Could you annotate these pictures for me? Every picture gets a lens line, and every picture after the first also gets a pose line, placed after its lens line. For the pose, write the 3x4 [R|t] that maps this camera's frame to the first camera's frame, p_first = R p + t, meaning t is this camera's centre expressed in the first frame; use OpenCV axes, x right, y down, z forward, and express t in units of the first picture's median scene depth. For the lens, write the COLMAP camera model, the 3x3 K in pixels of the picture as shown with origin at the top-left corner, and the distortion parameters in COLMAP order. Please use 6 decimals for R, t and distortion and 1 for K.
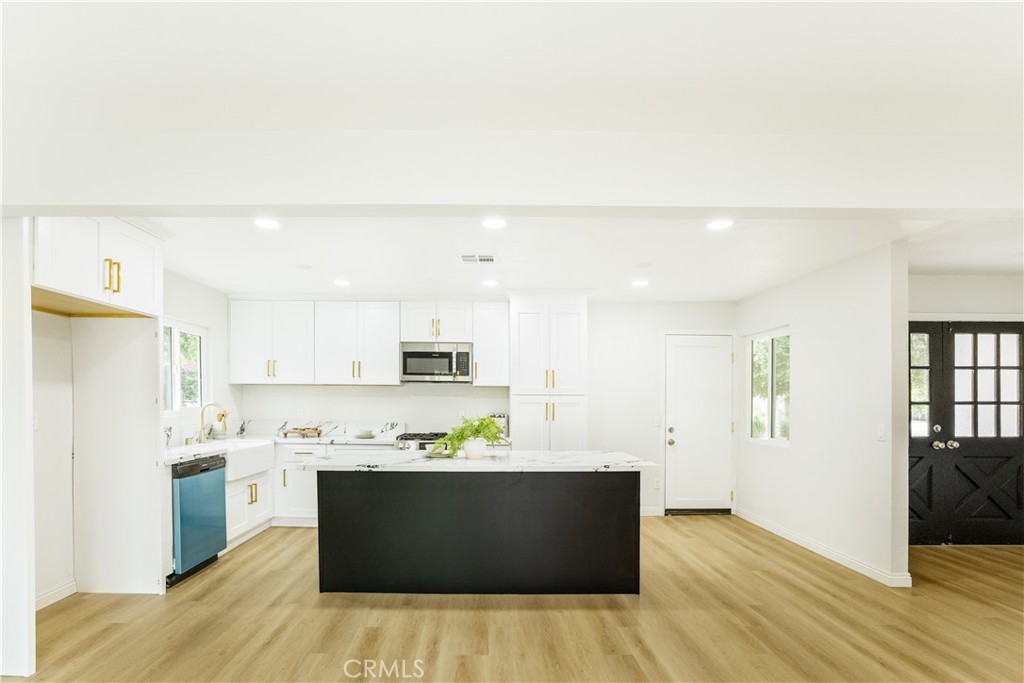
lens RADIAL K [[465.2, 0, 484.9], [0, 465.2, 409.4], [0, 0, 1]] dist [-0.034374, 0.007021]
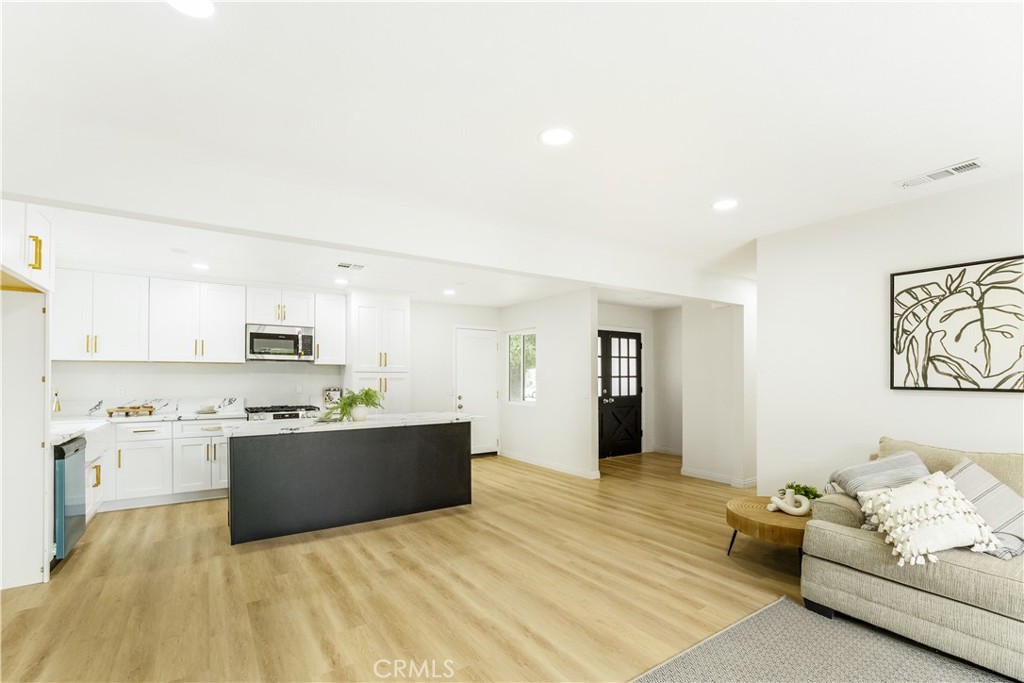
lens RADIAL K [[465.2, 0, 482.0], [0, 465.2, 387.7], [0, 0, 1]] dist [-0.034374, 0.007021]
pose [[0.837987, -0.017712, 0.545403, -0.381559], [0.015201, 0.999843, 0.009114, 0.004463], [-0.545478, 0.000653, 0.838125, -0.248147]]
